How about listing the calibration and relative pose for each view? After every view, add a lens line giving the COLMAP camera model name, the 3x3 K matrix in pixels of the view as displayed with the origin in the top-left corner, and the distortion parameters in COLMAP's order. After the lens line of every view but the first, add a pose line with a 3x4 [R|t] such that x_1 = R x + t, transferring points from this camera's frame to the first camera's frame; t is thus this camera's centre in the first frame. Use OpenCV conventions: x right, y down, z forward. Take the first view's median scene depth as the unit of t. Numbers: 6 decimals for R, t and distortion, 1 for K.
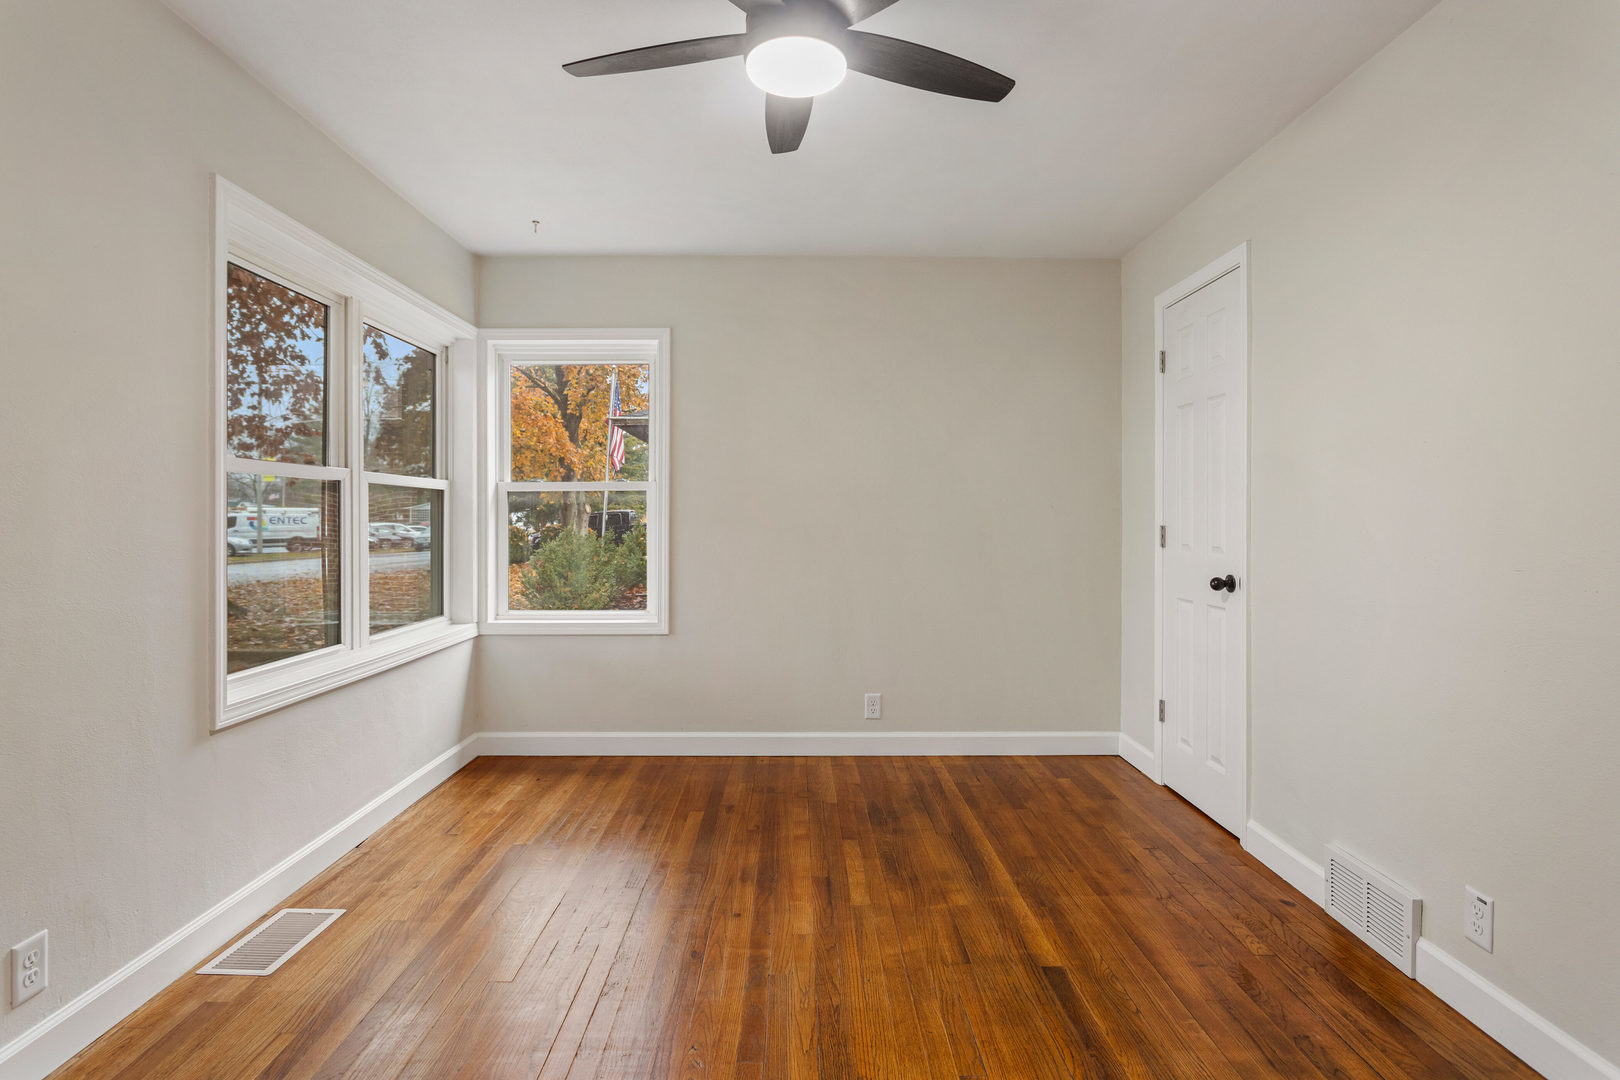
lens RADIAL K [[827.8, 0, 812.0], [0, 827.8, 514.2], [0, 0, 1]] dist [-0.001868, 0.001469]
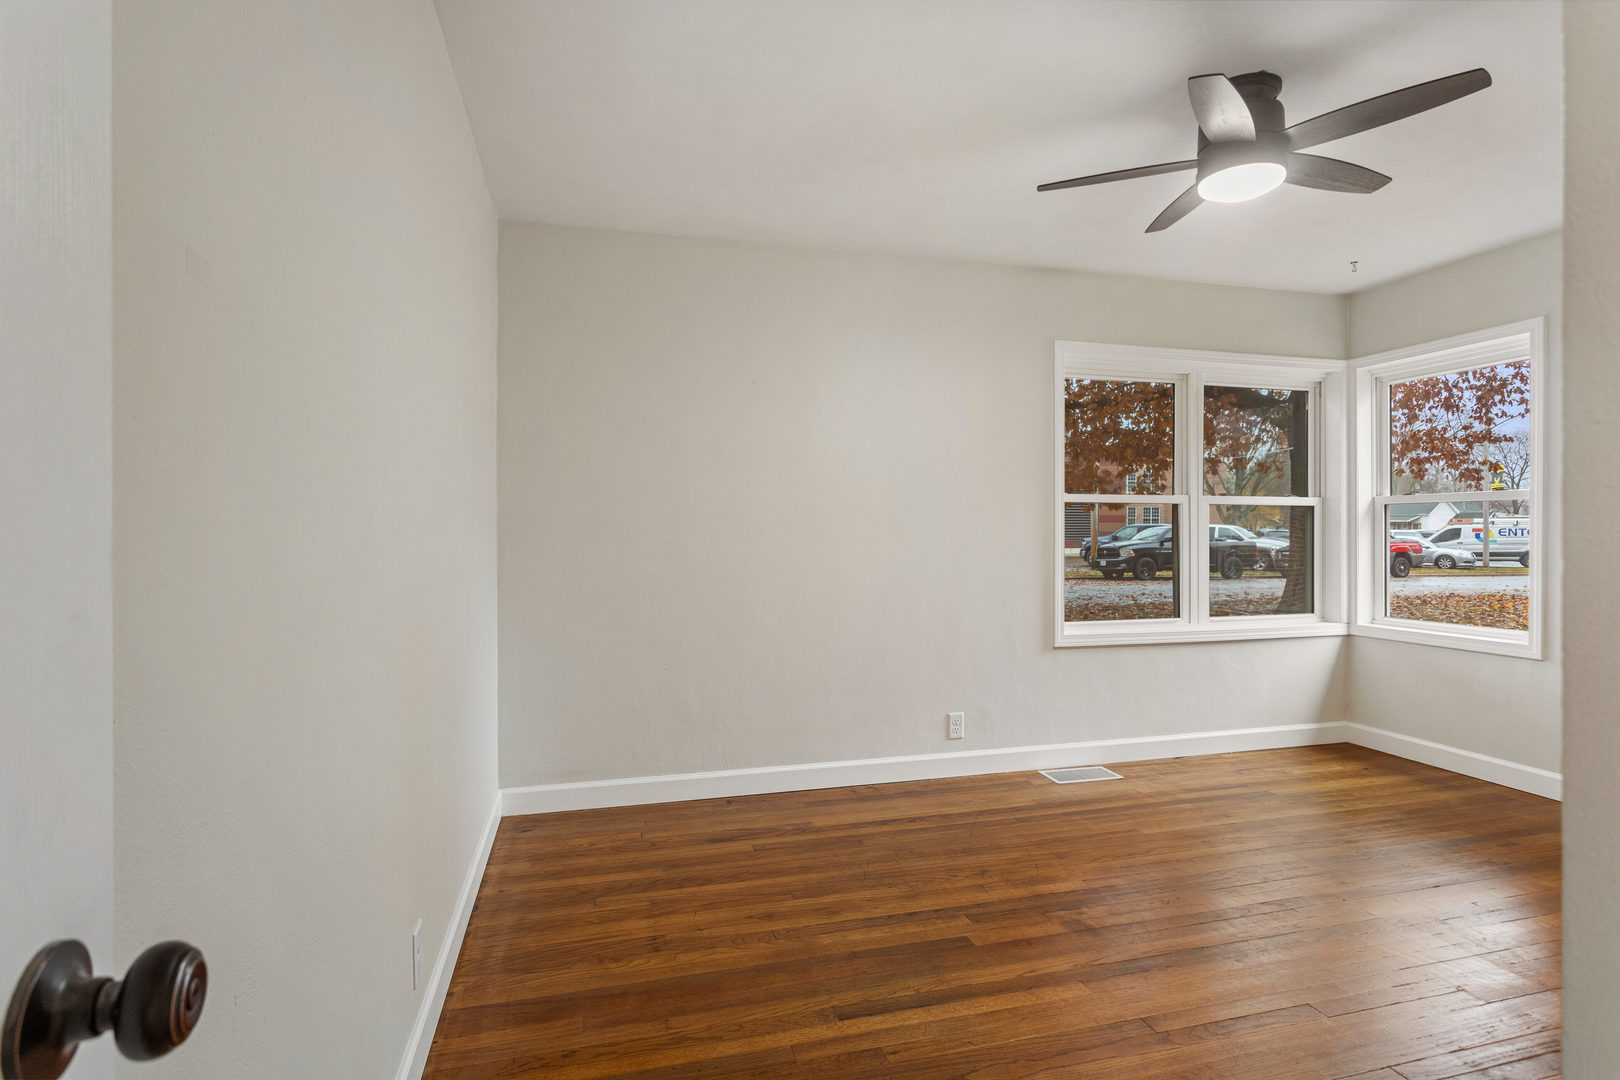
lens RADIAL K [[827.8, 0, 805.9], [0, 827.8, 529.0], [0, 0, 1]] dist [-0.001868, 0.001469]
pose [[0.251515, -0.002015, -0.967851, 0.503583], [0.005579, 0.999984, -0.000632, -0.000015], [0.967837, -0.005240, 0.251522, 0.008527]]
